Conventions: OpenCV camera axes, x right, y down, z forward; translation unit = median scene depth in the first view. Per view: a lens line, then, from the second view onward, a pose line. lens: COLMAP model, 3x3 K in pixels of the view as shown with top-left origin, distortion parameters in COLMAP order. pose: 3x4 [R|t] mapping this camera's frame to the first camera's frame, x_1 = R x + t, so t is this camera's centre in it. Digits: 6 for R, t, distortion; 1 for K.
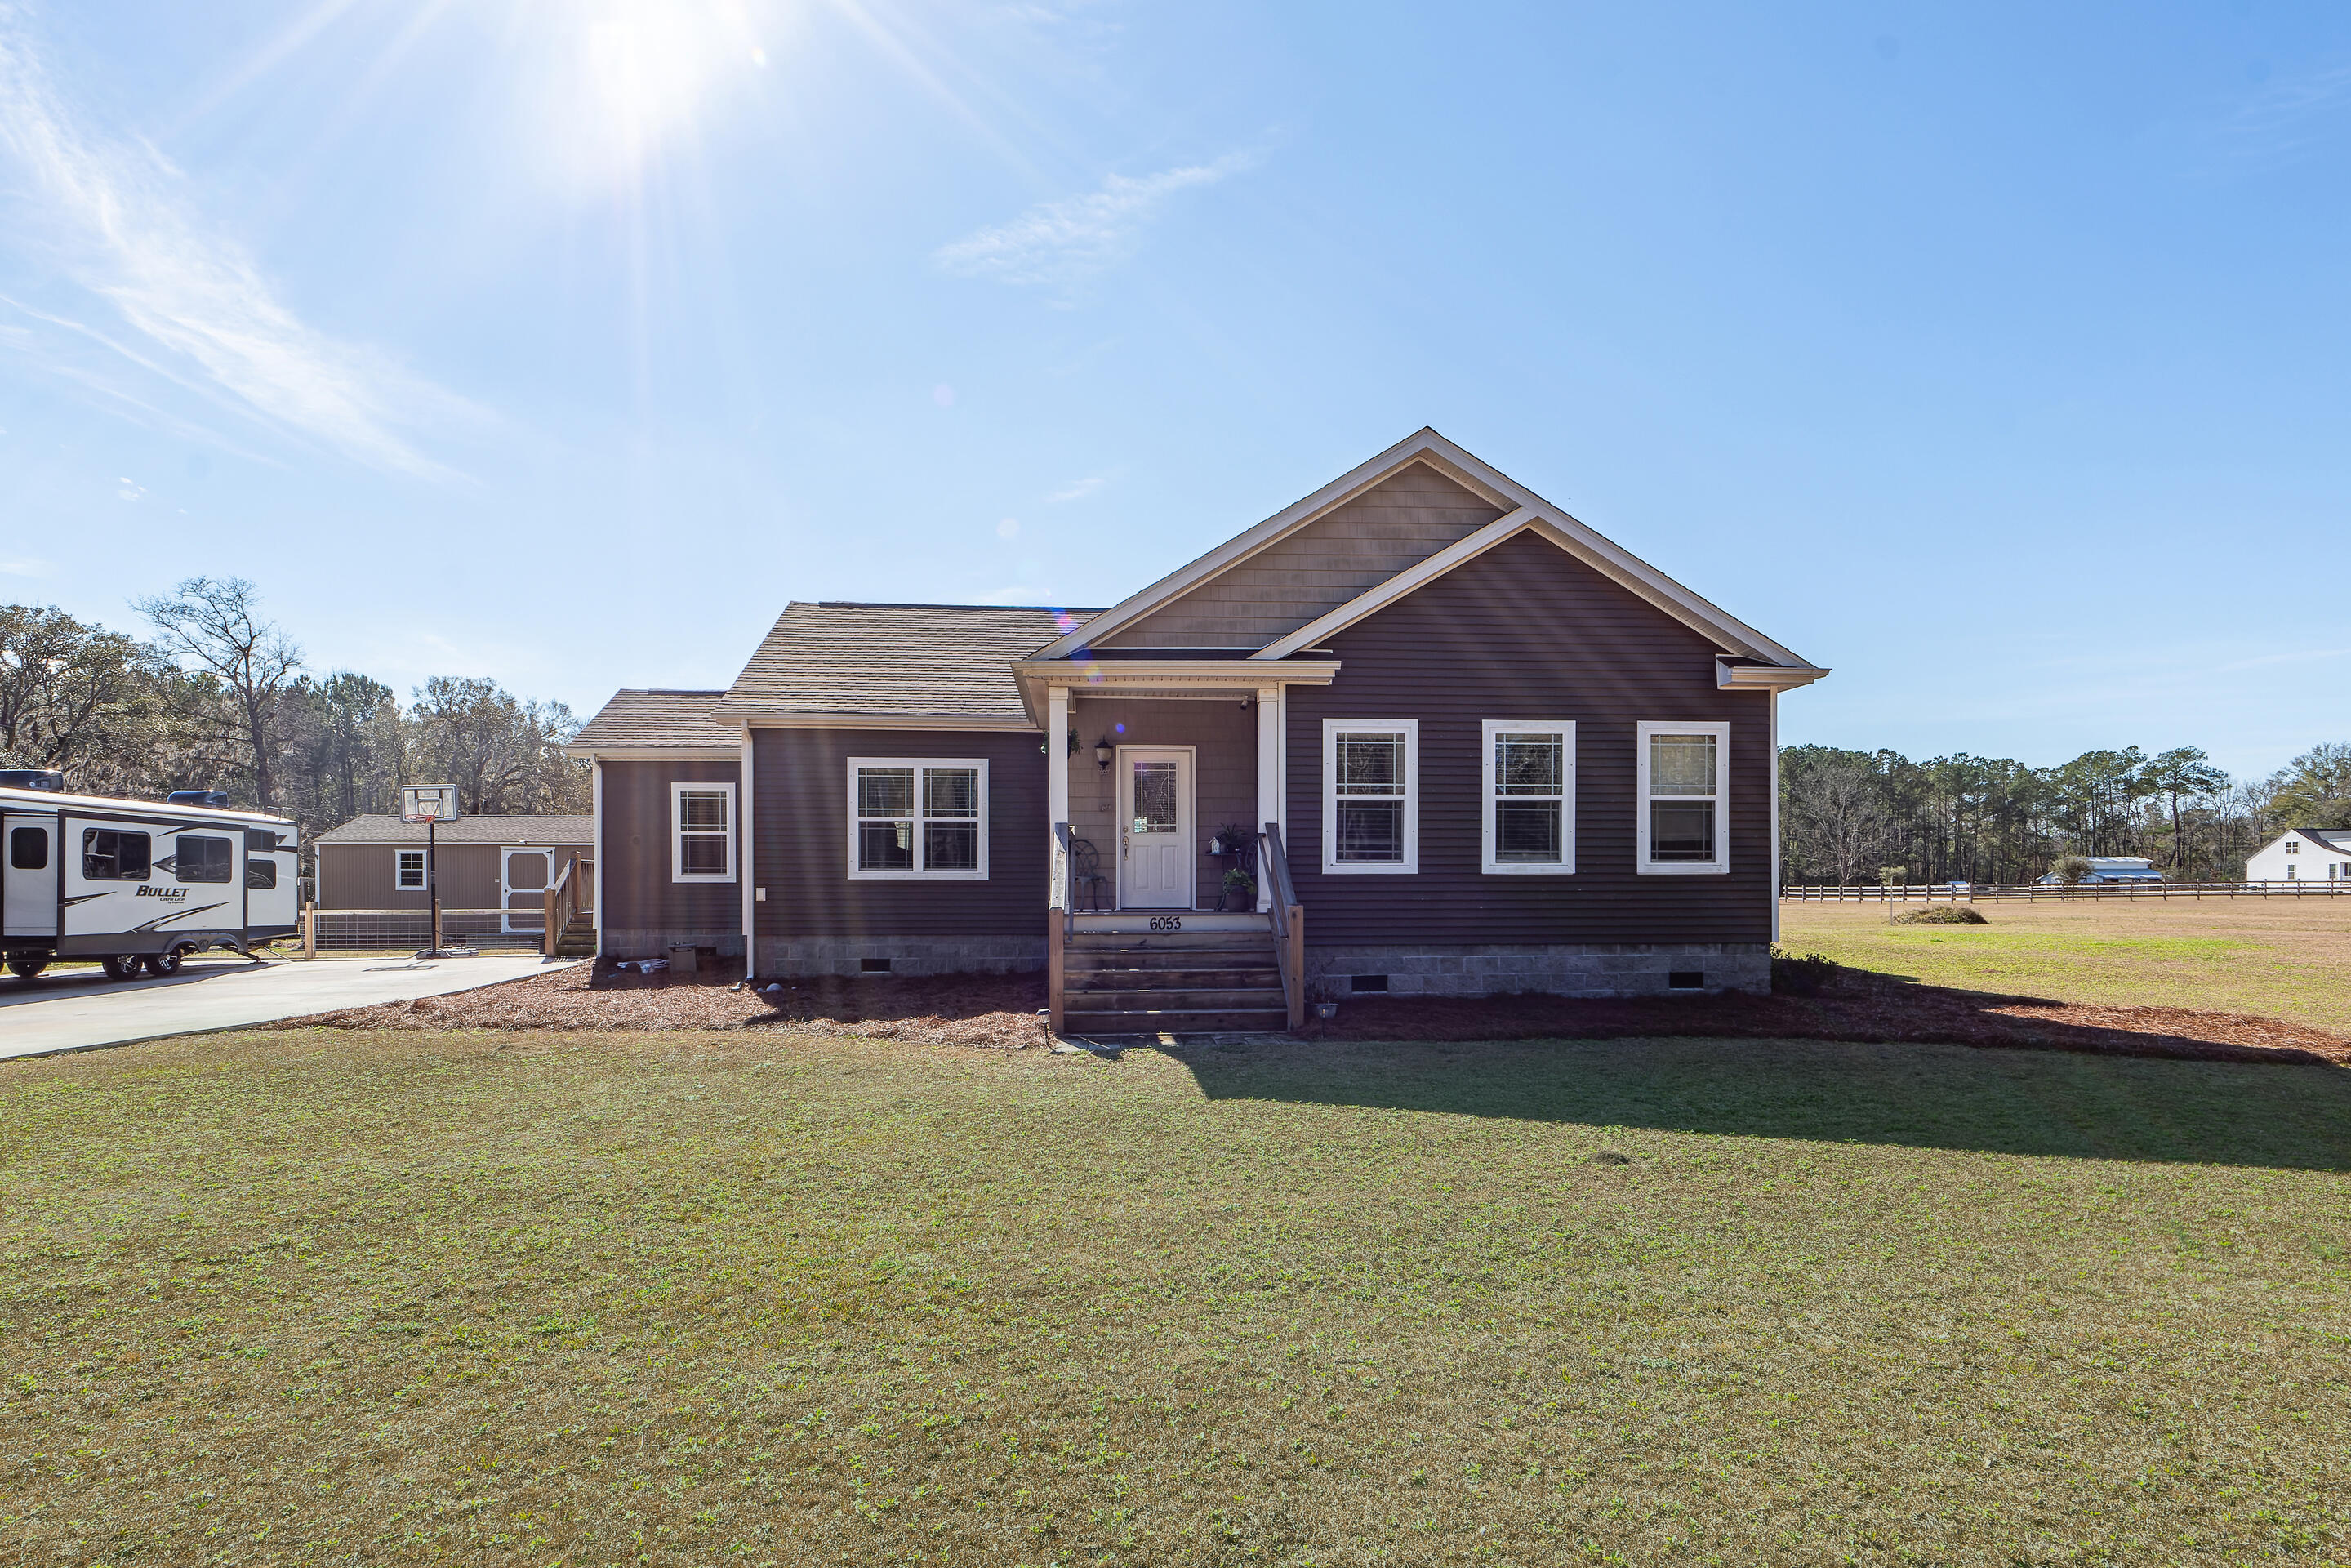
lens RADIAL K [[1288.8, 0, 1233.0], [0, 1288.8, 852.9], [0, 0, 1]] dist [-0.015590, 0.011502]
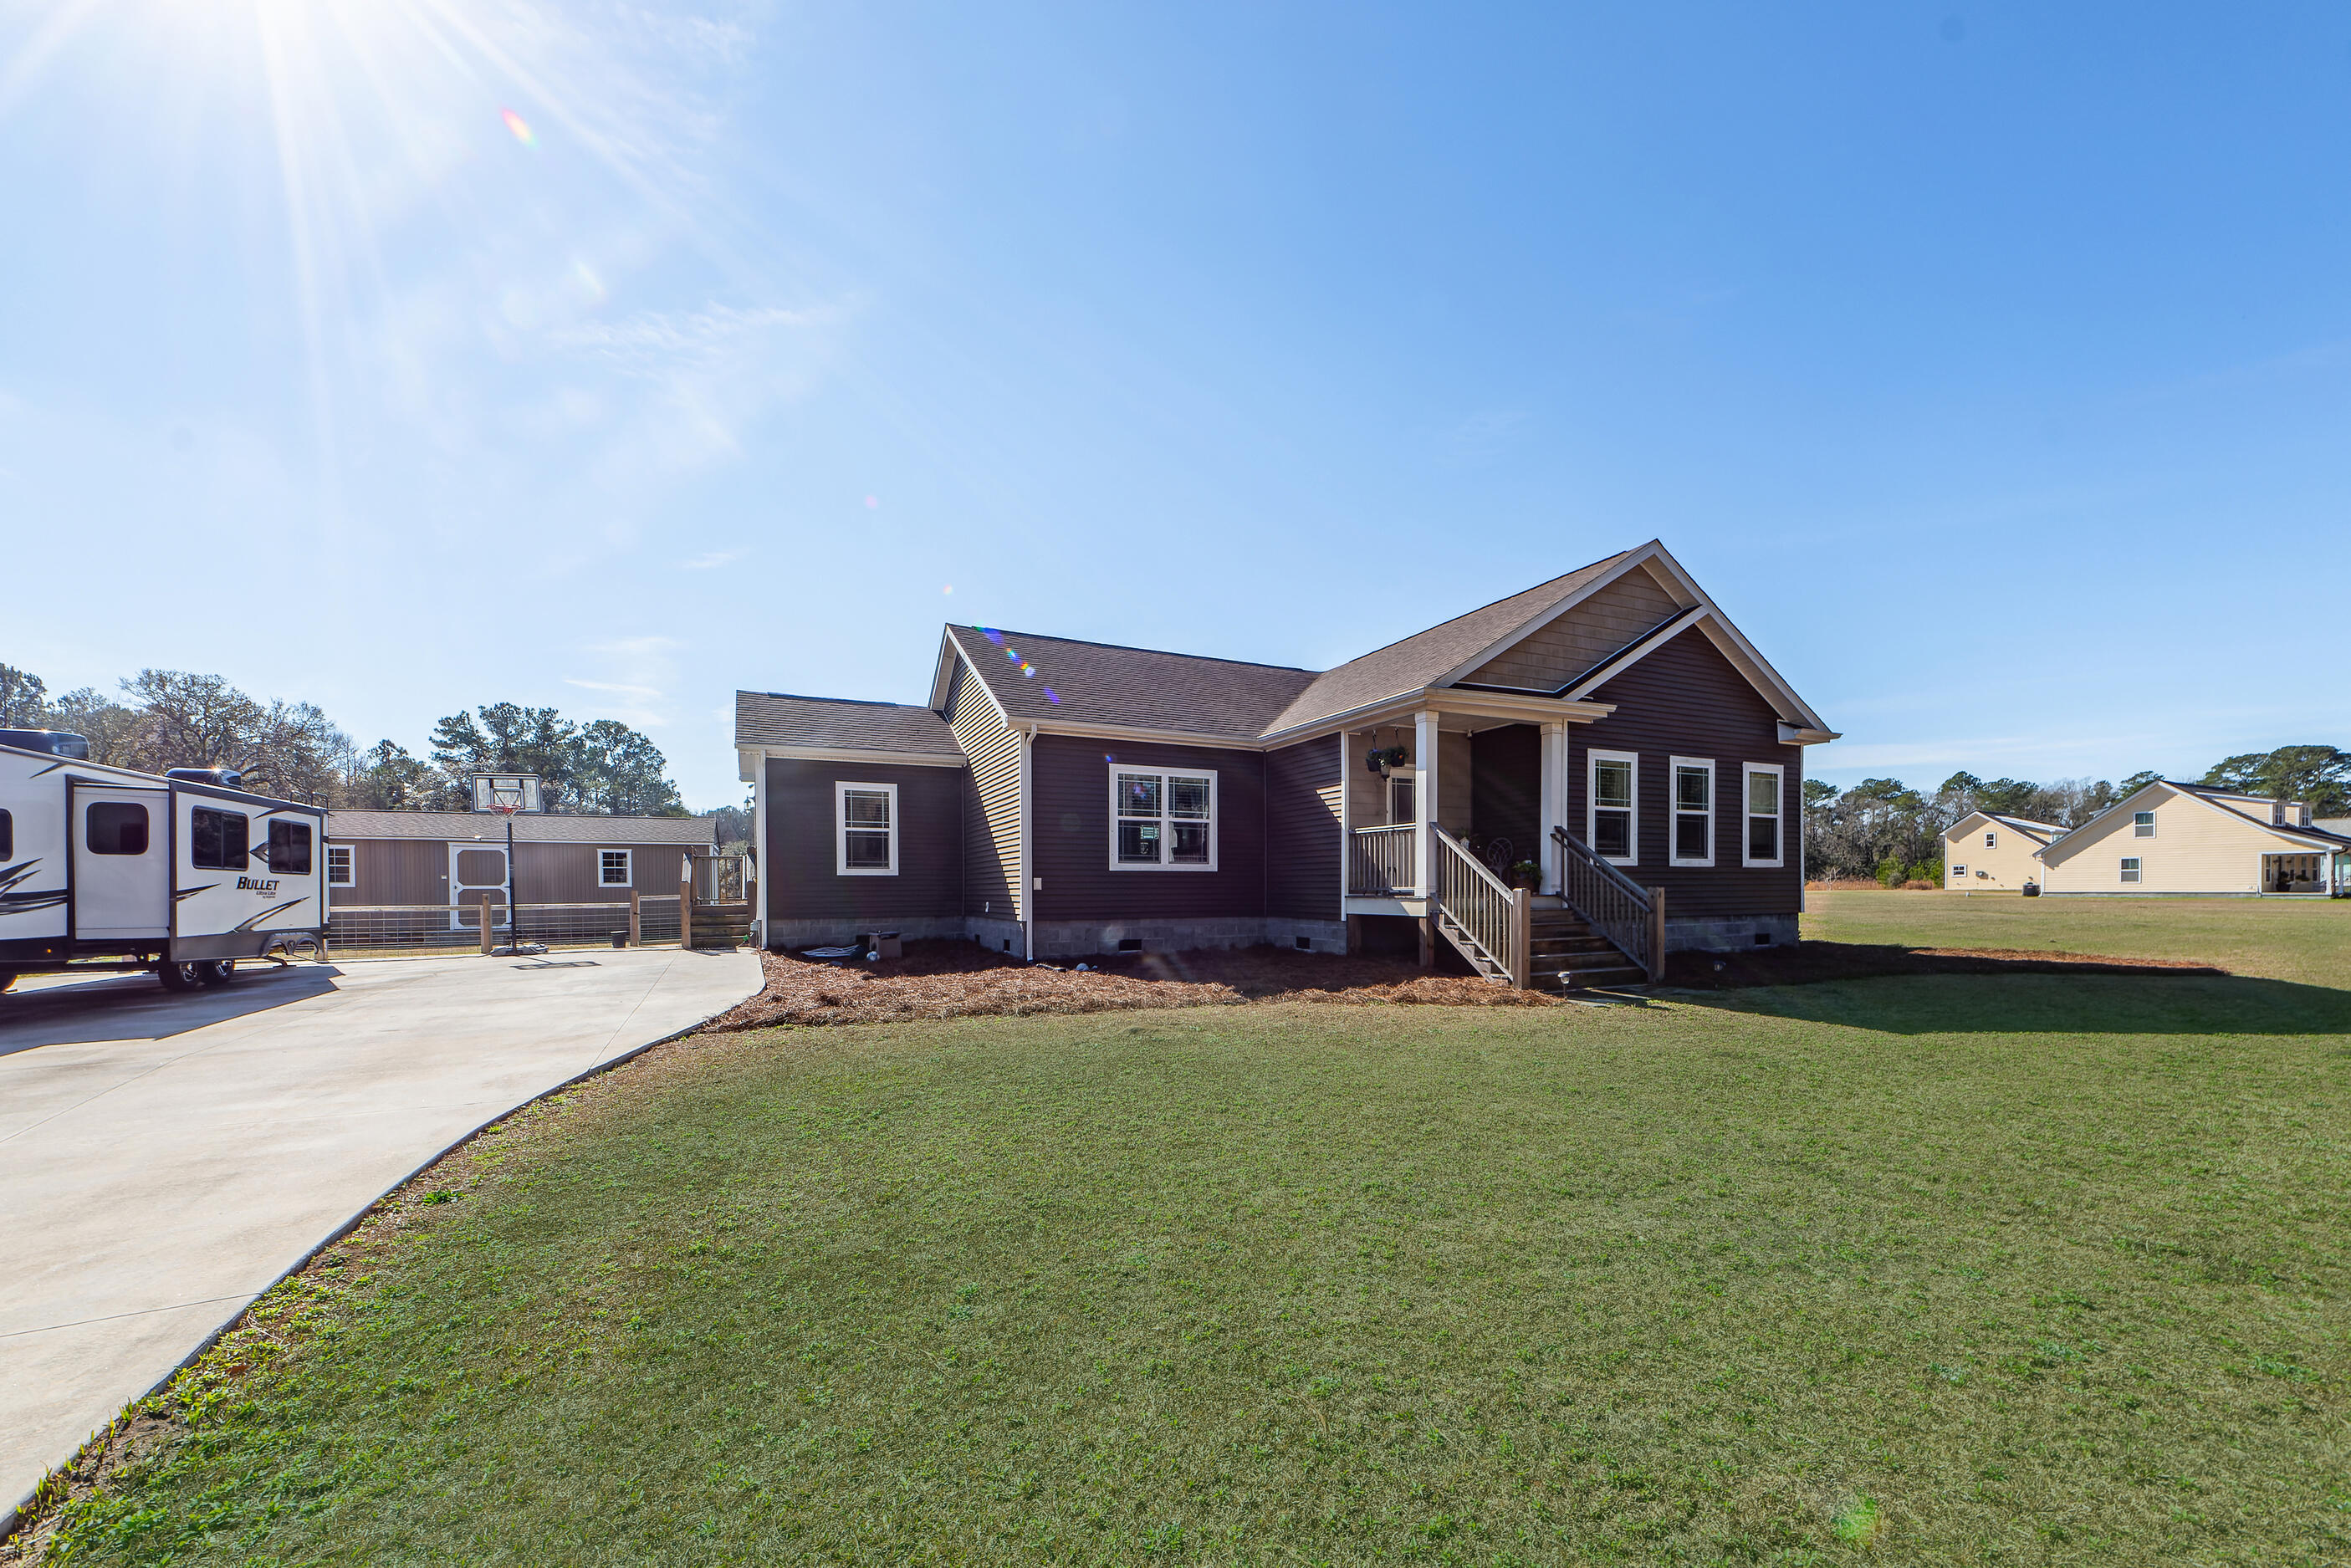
lens RADIAL K [[933.4, 0, 1172.8], [0, 933.4, 885.5], [0, 0, 1]] dist [0.007772, -0.001020]
pose [[0.929706, -0.002073, 0.368298, -0.552361], [-0.006330, 0.999747, 0.021605, 0.015277], [-0.368249, -0.022418, 0.929457, 0.207798]]
